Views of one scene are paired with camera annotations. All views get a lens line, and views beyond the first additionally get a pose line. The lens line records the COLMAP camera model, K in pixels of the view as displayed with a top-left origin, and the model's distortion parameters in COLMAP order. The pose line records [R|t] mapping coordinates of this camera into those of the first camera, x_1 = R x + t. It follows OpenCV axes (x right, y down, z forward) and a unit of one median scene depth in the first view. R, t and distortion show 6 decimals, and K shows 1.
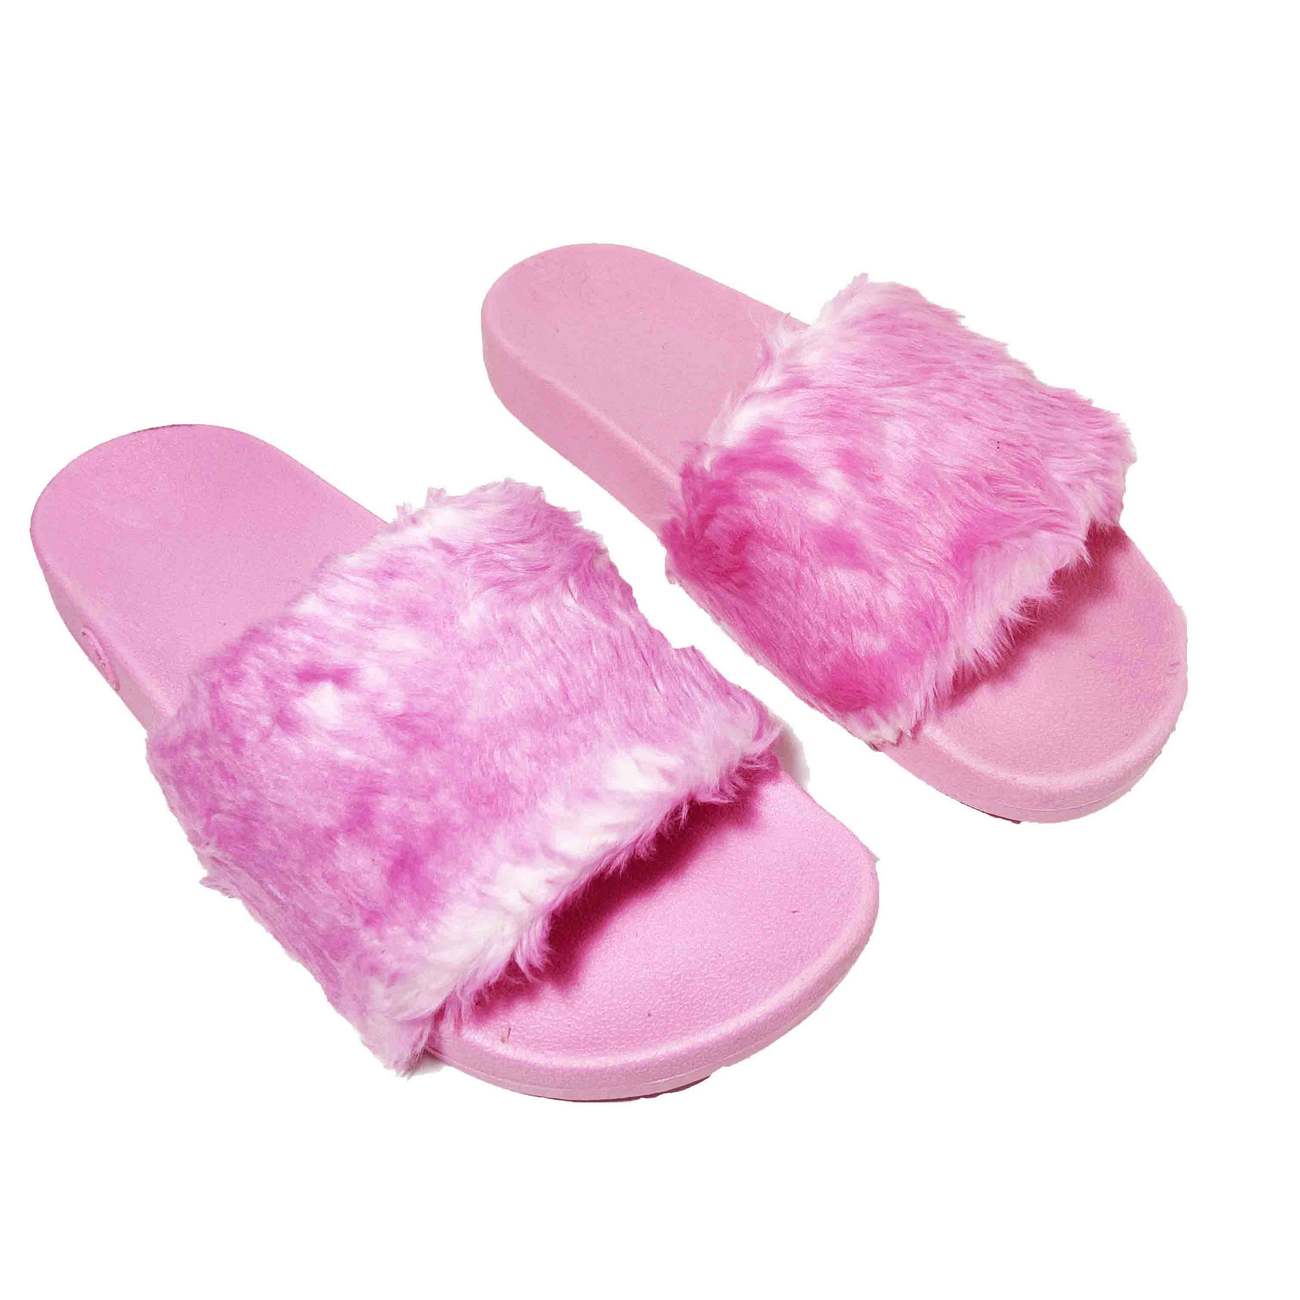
lens RADIAL K [[1330.3, 0, 662.0], [0, 1330.3, 646.9], [0, 0, 1]] dist [0.068261, 0.000000]
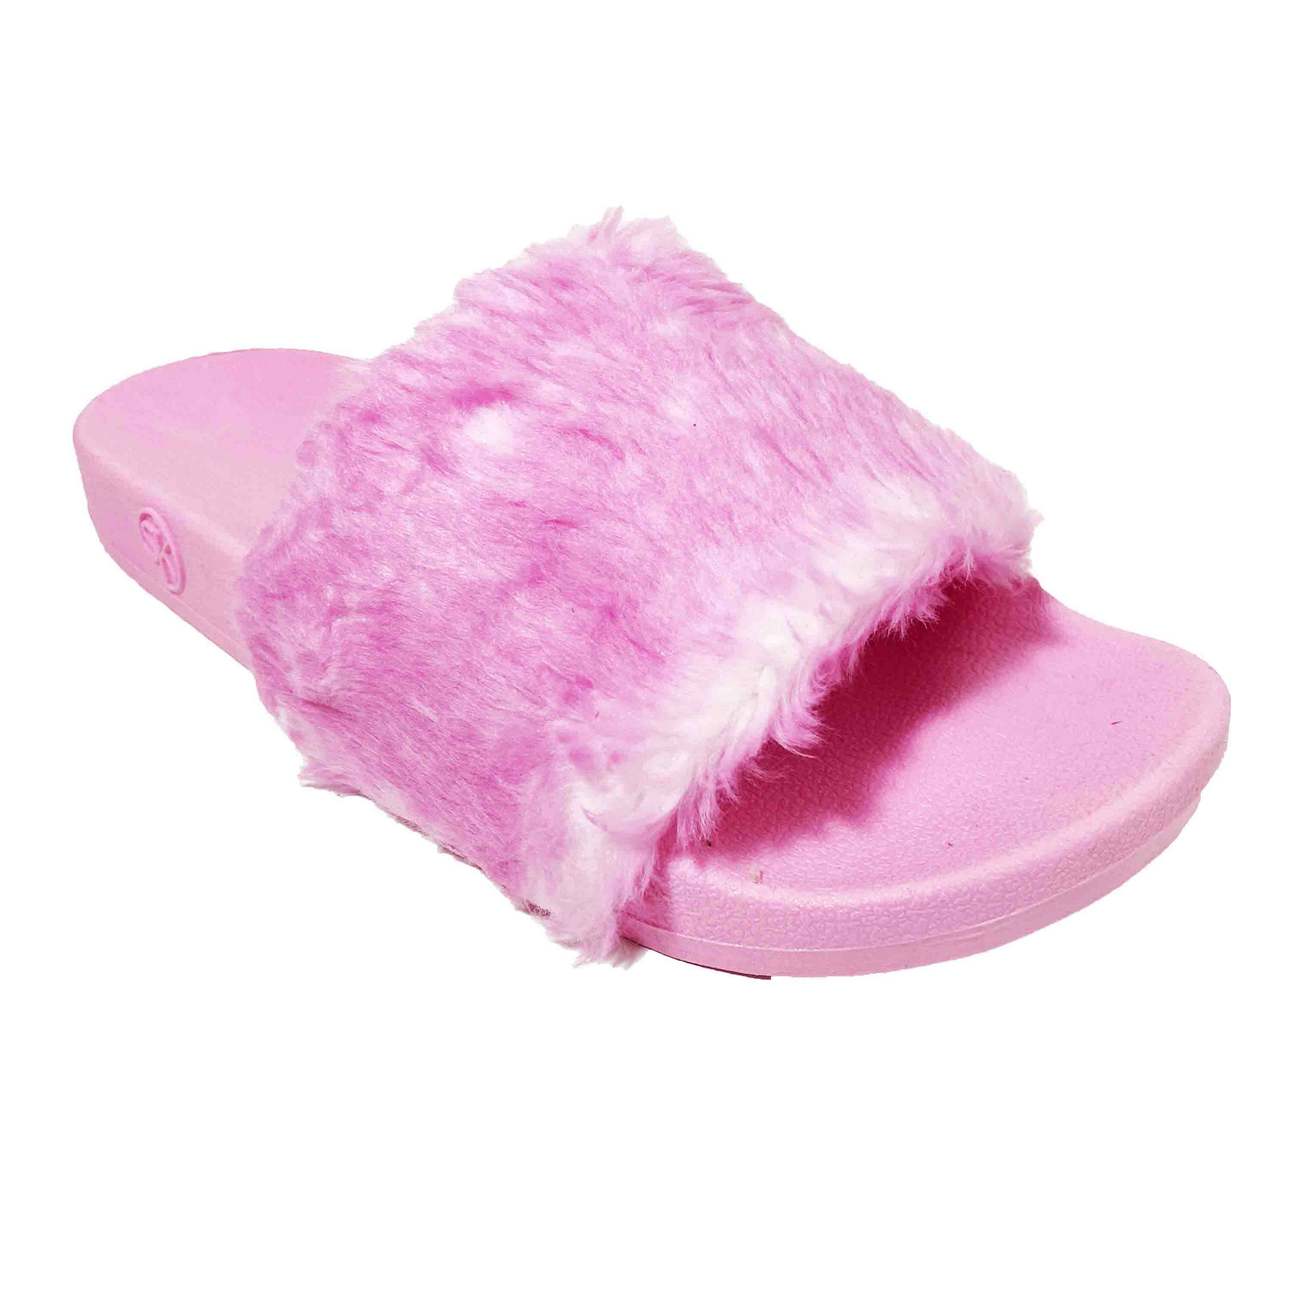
lens RADIAL K [[1330.3, 0, 639.5], [0, 1330.3, 671.4], [0, 0, 1]] dist [0.068261, 0.000000]
pose [[0.997668, -0.067178, 0.012043, -0.177643], [0.068133, 0.970041, -0.233191, 0.340866], [0.003983, 0.233468, 0.972356, 0.284838]]
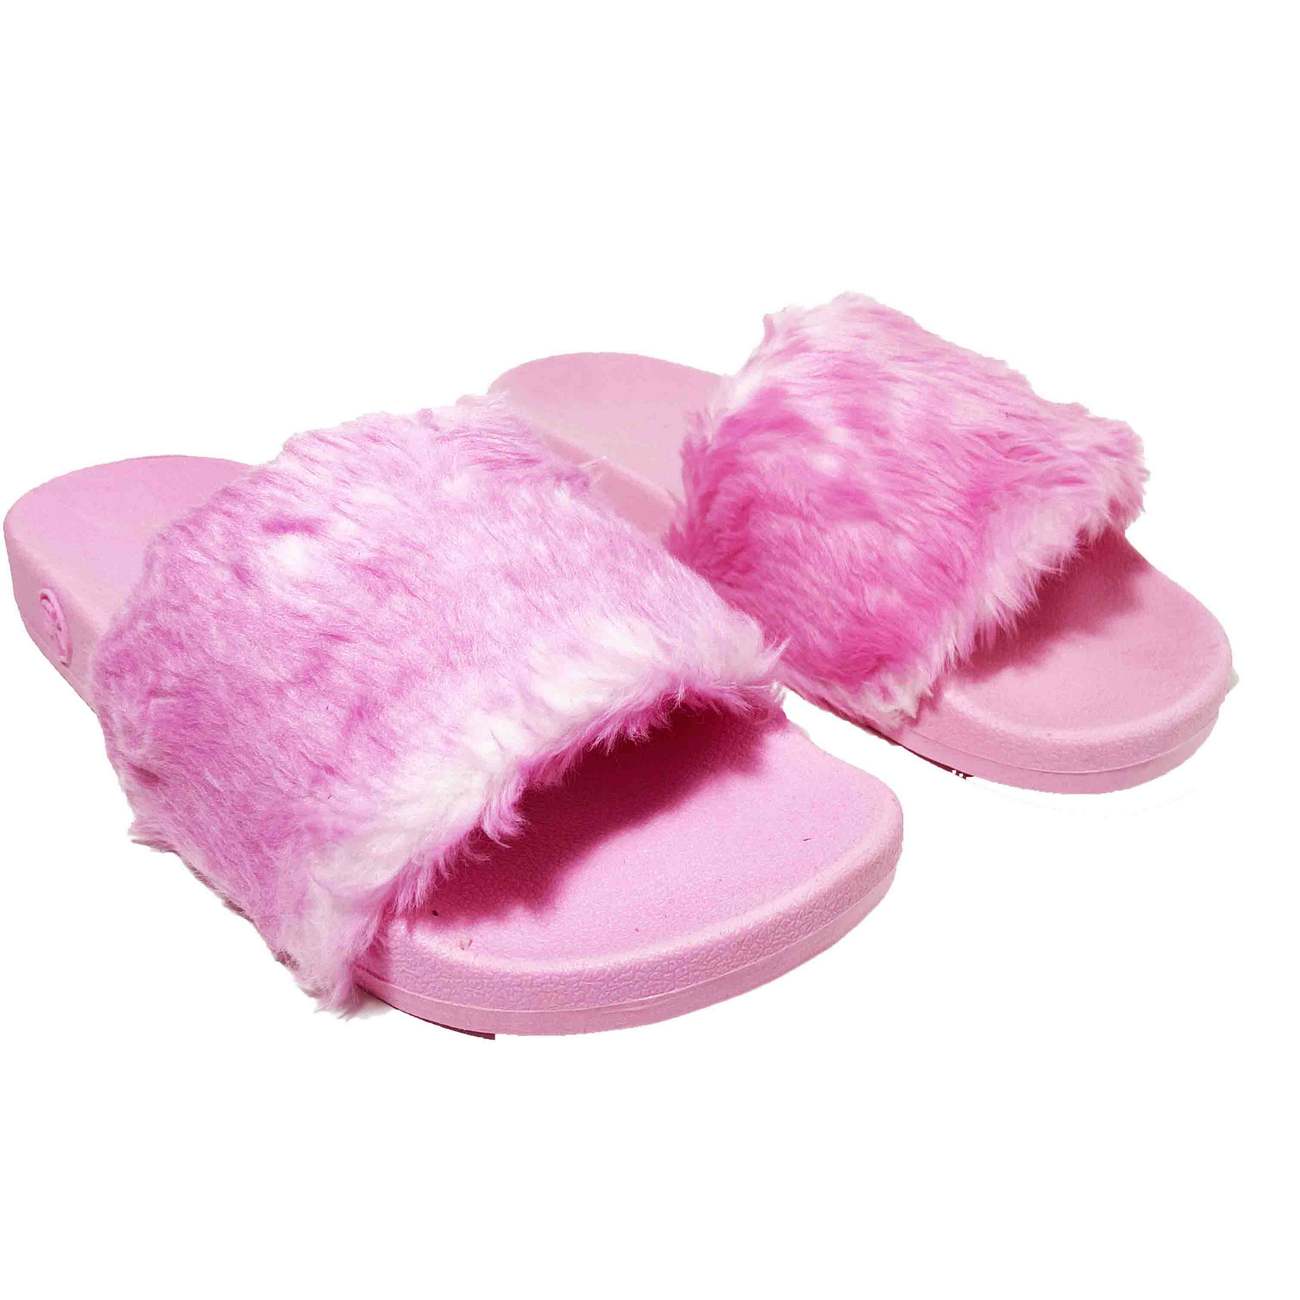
lens RADIAL K [[1330.3, 0, 660.6], [0, 1330.3, 655.0], [0, 0, 1]] dist [0.068261, 0.000000]
pose [[0.999877, 0.014125, -0.006854, 0.008663], [-0.015557, 0.950166, -0.311357, 0.372730], [0.002114, 0.311426, 0.950268, 0.143186]]
